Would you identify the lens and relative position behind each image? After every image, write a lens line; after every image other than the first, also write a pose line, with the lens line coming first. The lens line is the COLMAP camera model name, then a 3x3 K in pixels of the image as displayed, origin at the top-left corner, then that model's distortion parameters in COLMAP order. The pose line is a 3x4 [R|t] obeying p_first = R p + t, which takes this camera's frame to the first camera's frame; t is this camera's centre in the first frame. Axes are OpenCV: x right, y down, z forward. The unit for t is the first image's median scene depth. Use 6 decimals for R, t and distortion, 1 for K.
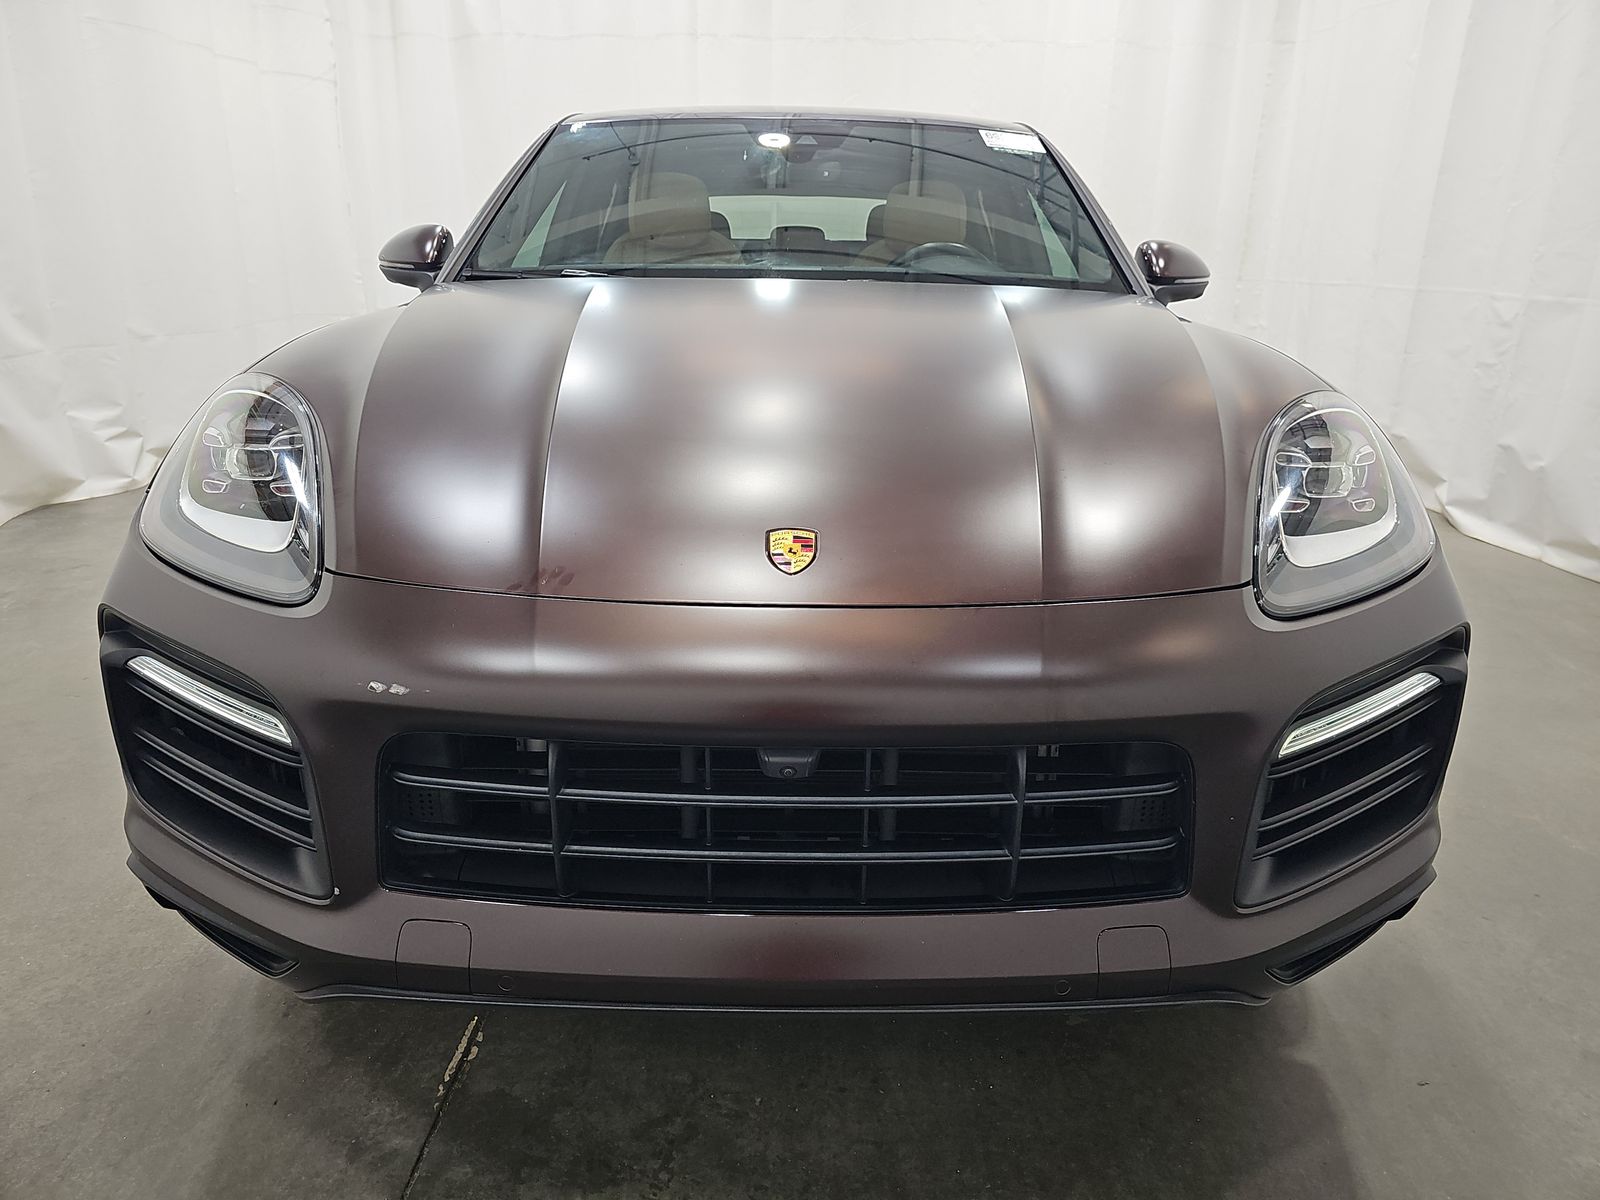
lens RADIAL K [[1067.9, 0, 804.1], [0, 1067.9, 588.5], [0, 0, 1]] dist [0.000335, -0.003150]
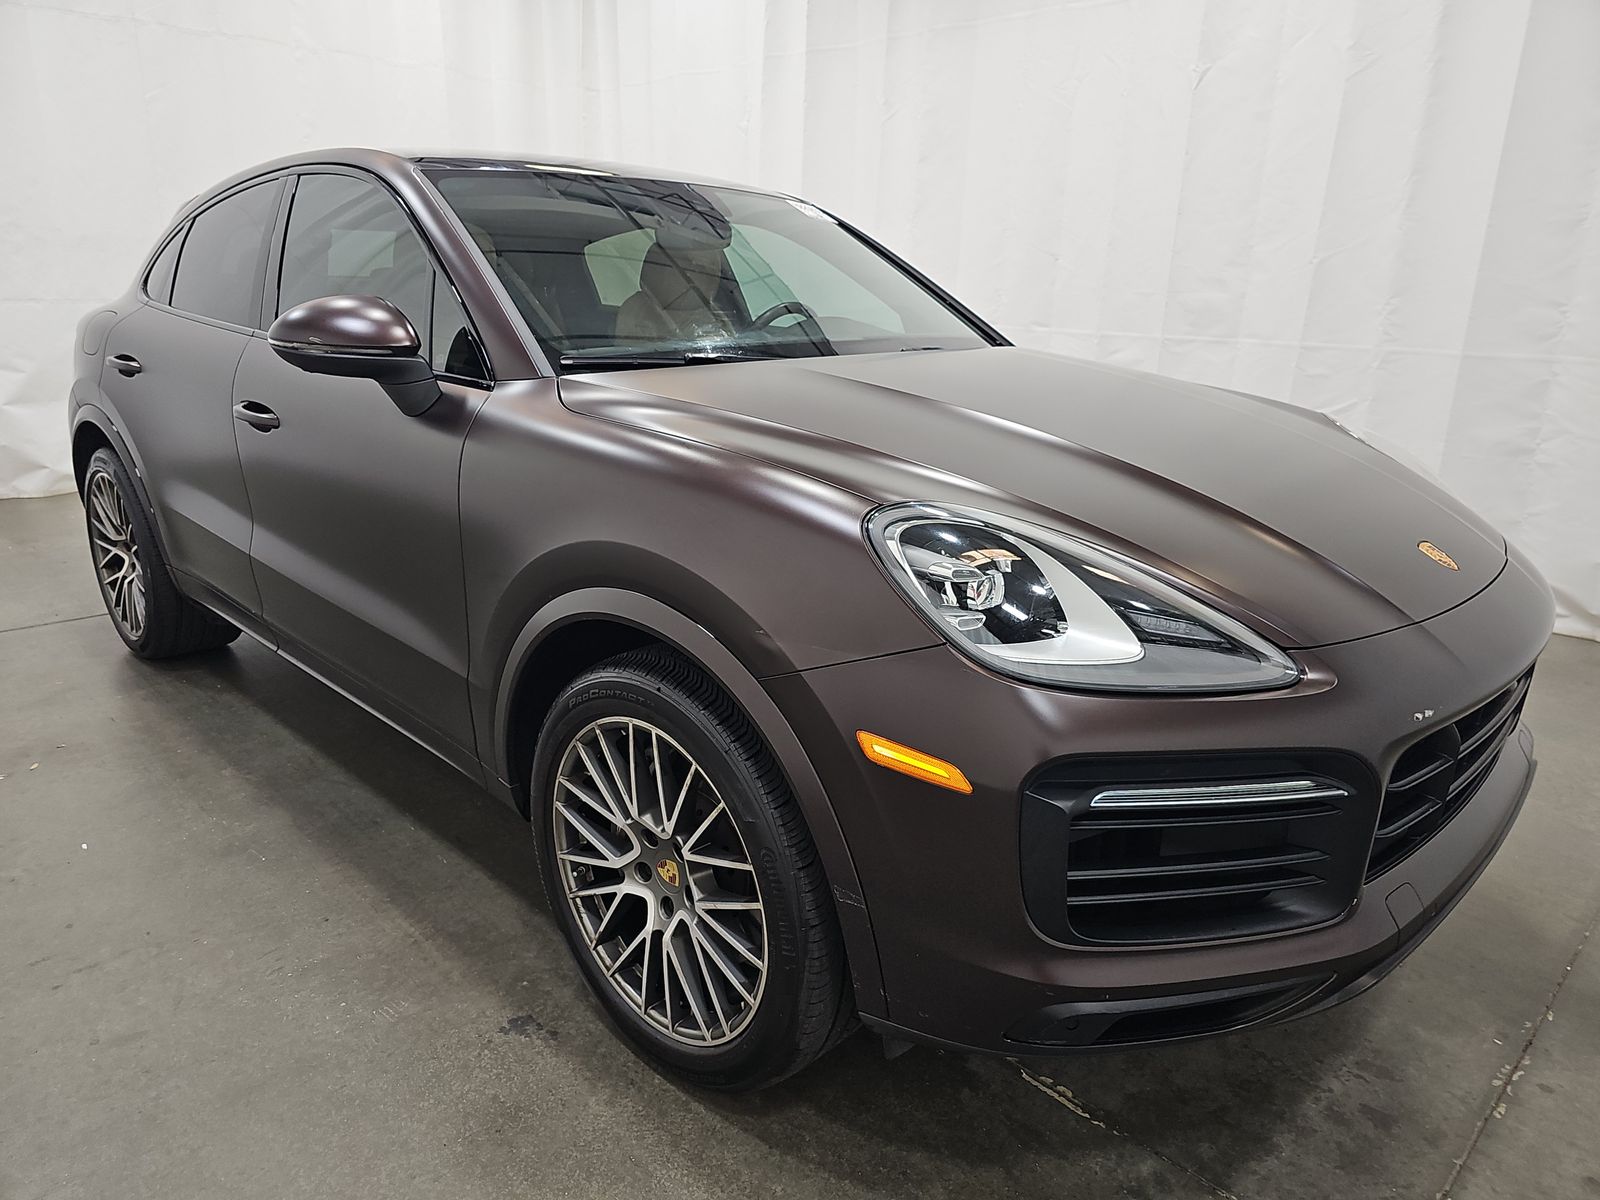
lens RADIAL K [[1067.9, 0, 803.6], [0, 1067.9, 608.0], [0, 0, 1]] dist [0.000335, -0.003150]
pose [[0.697278, -0.212574, 0.684555, -1.145991], [0.204046, 0.974367, 0.094731, -0.199829], [-0.687145, 0.073627, 0.722780, 0.370058]]
